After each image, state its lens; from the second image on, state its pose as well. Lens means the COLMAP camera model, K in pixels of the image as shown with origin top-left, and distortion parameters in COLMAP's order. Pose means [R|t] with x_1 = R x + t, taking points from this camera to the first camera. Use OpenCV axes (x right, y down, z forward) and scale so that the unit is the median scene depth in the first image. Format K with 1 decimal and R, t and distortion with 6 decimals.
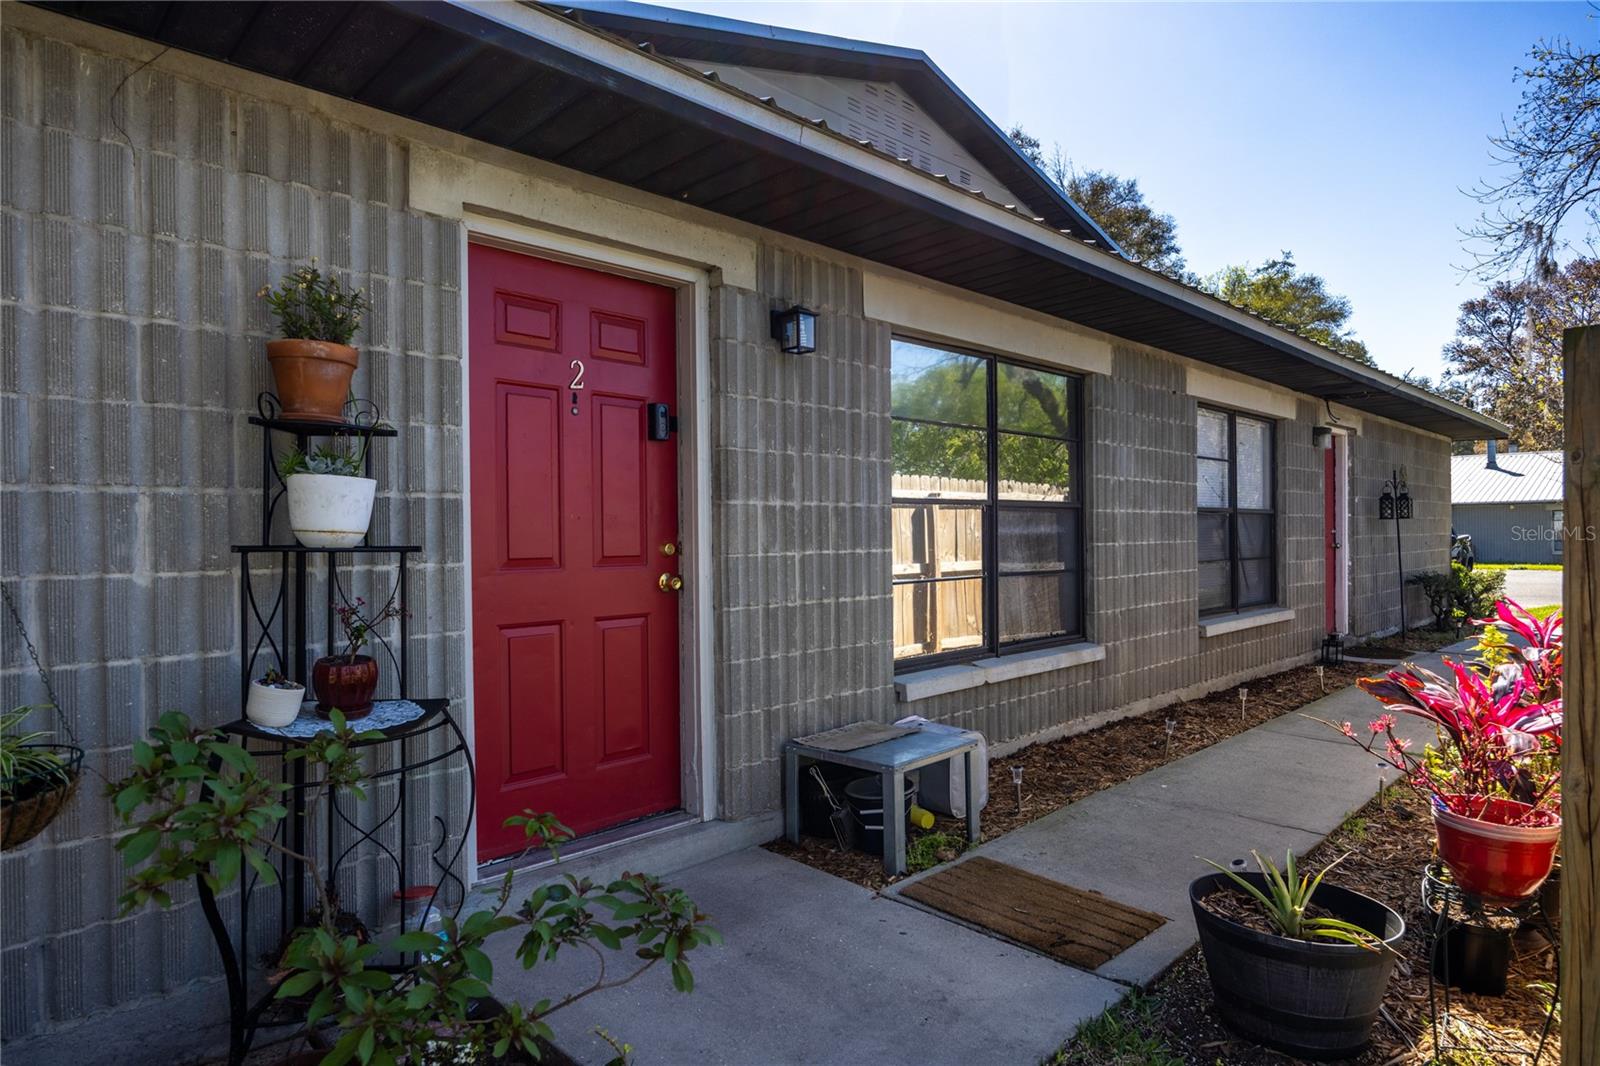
lens RADIAL K [[954.3, 0, 801.2], [0, 954.3, 535.6], [0, 0, 1]] dist [-0.000113, -0.000111]
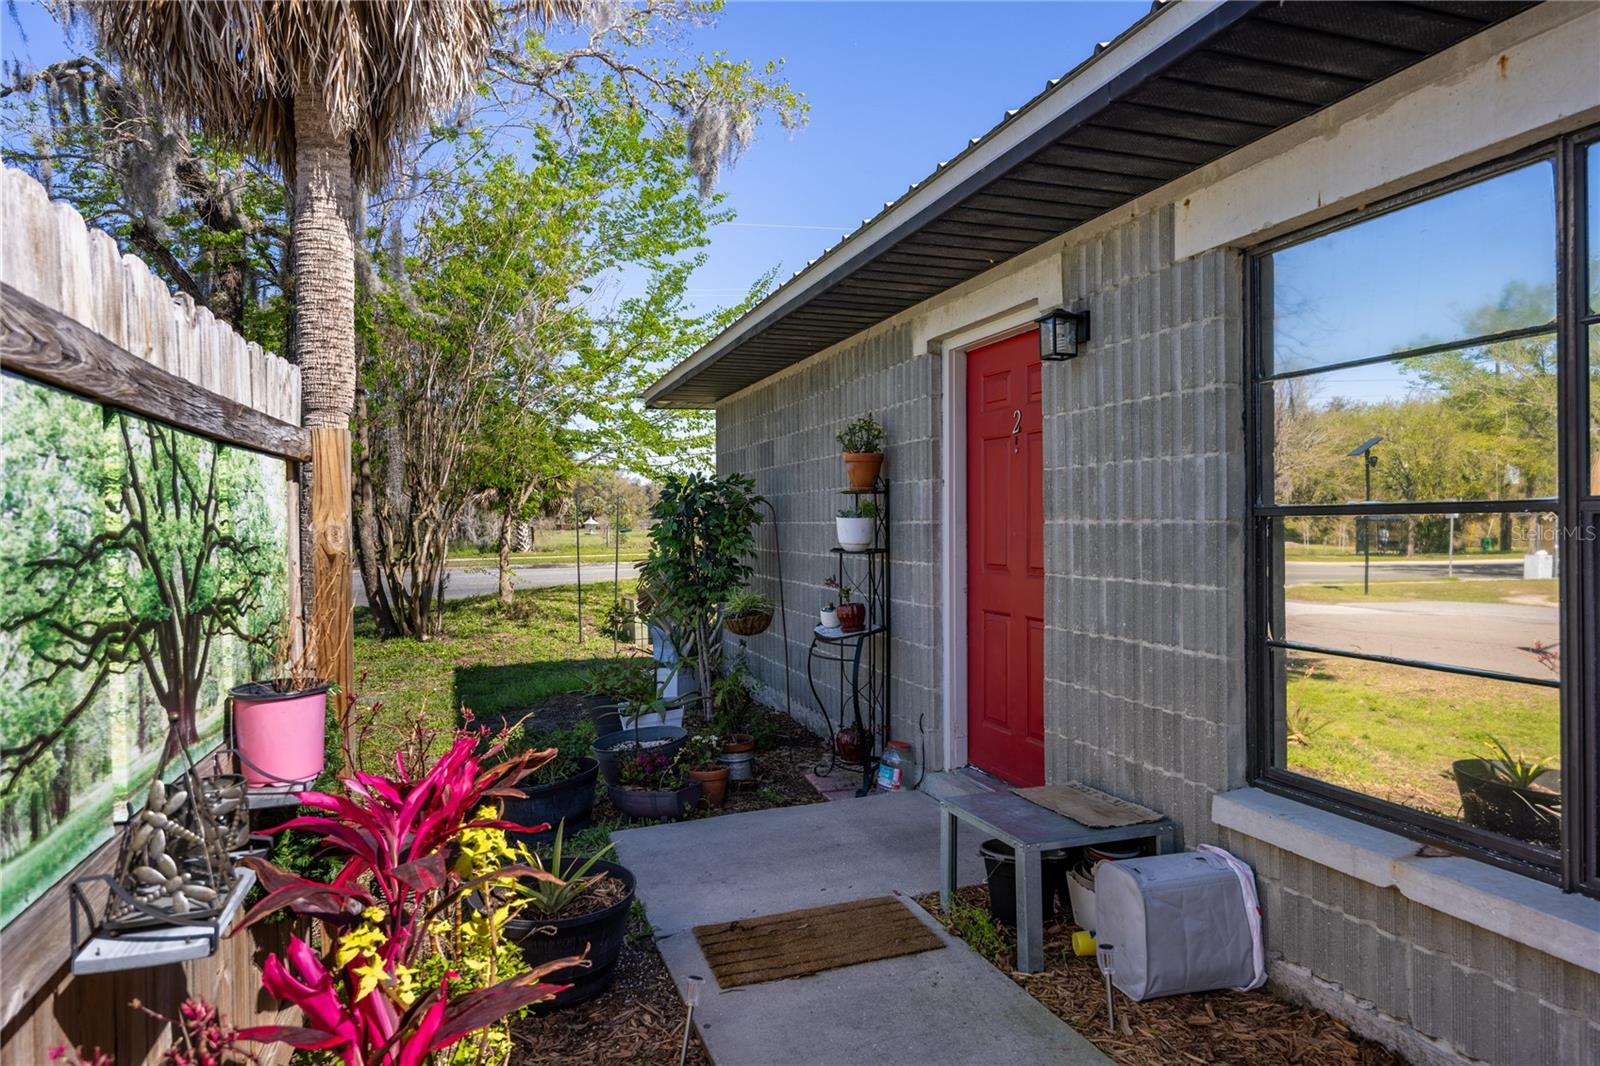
lens RADIAL K [[972.4, 0, 800.0], [0, 972.4, 533.0], [0, 0, 1]] dist [0.000010, -0.000113]
pose [[-0.446785, 0.018622, -0.894448, 0.999866], [0.006932, 0.999825, 0.017353, -0.044376], [0.894615, 0.001553, -0.446836, 1.259027]]
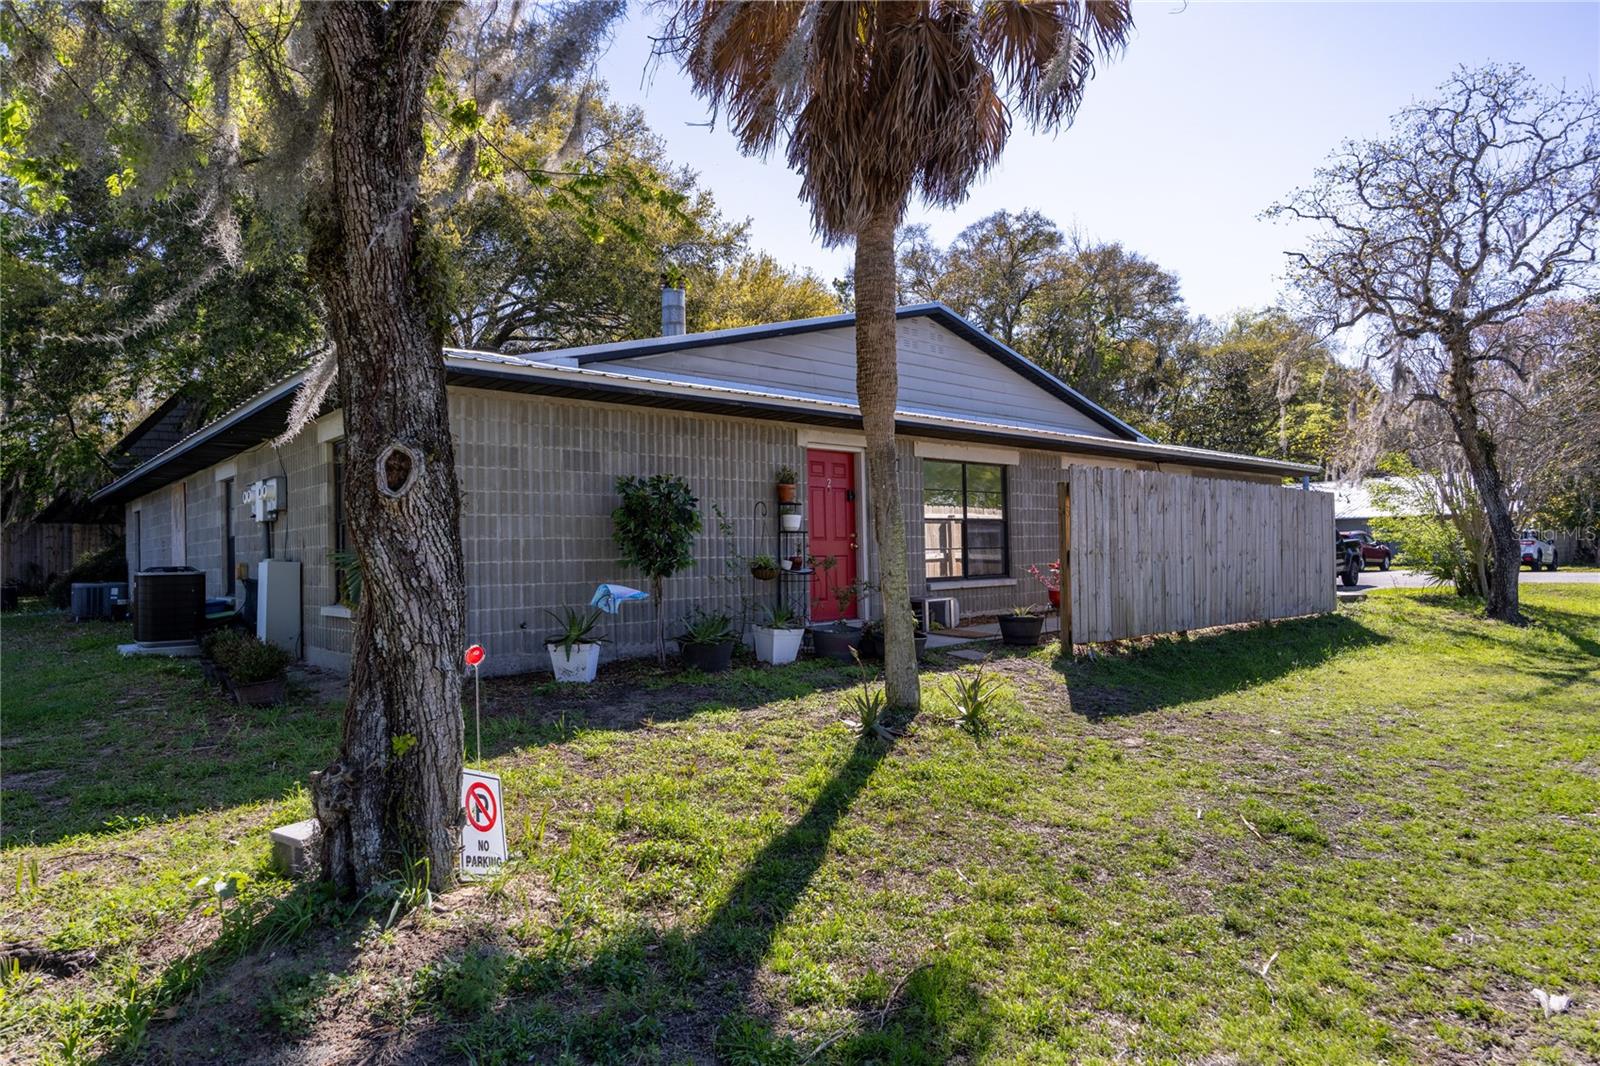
lens RADIAL K [[954.3, 0, 801.2], [0, 954.3, 535.6], [0, 0, 1]] dist [-0.000113, -0.000111]
pose [[0.998832, -0.009576, -0.047352, -0.166138], [0.008556, 0.999728, -0.021700, 0.085392], [0.047547, 0.021270, 0.998643, -2.236838]]
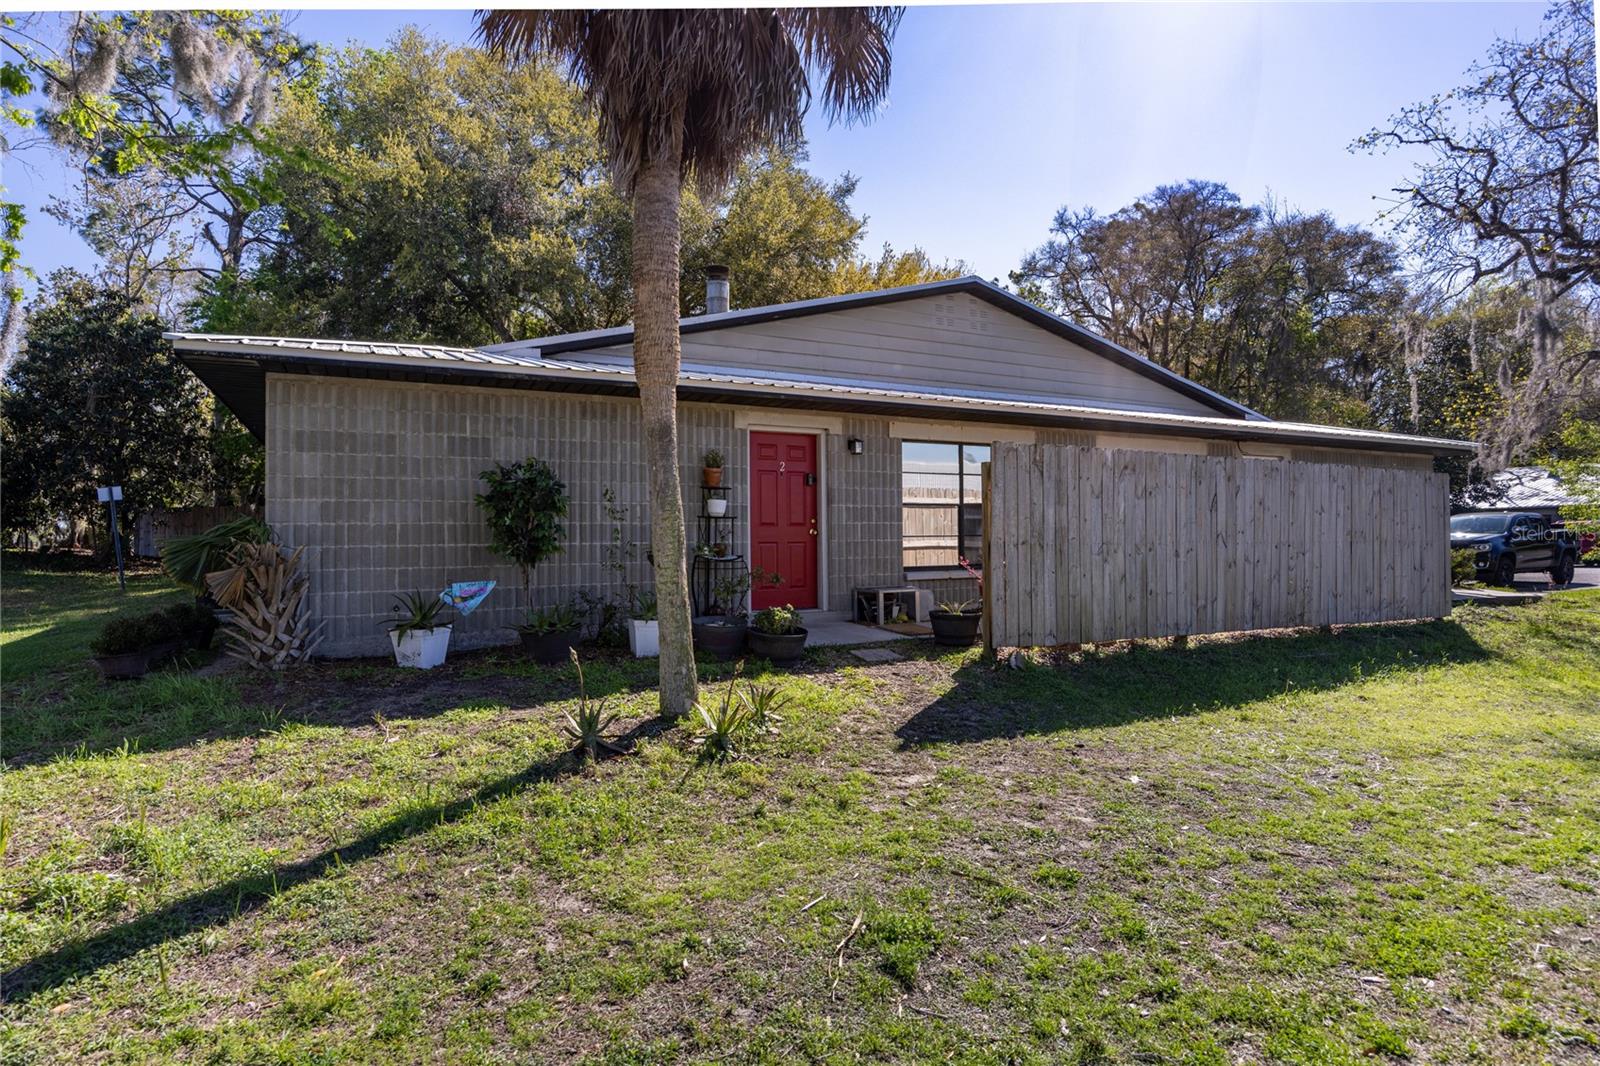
lens RADIAL K [[859.4, 0, 796.2], [0, 859.4, 532.0], [0, 0, 1]] dist [0.001762, -0.009401]
pose [[0.950313, 0.000601, -0.311294, 0.679661], [-0.002969, 0.999970, -0.007133, 0.070057], [0.311281, 0.007703, 0.950287, -1.660134]]
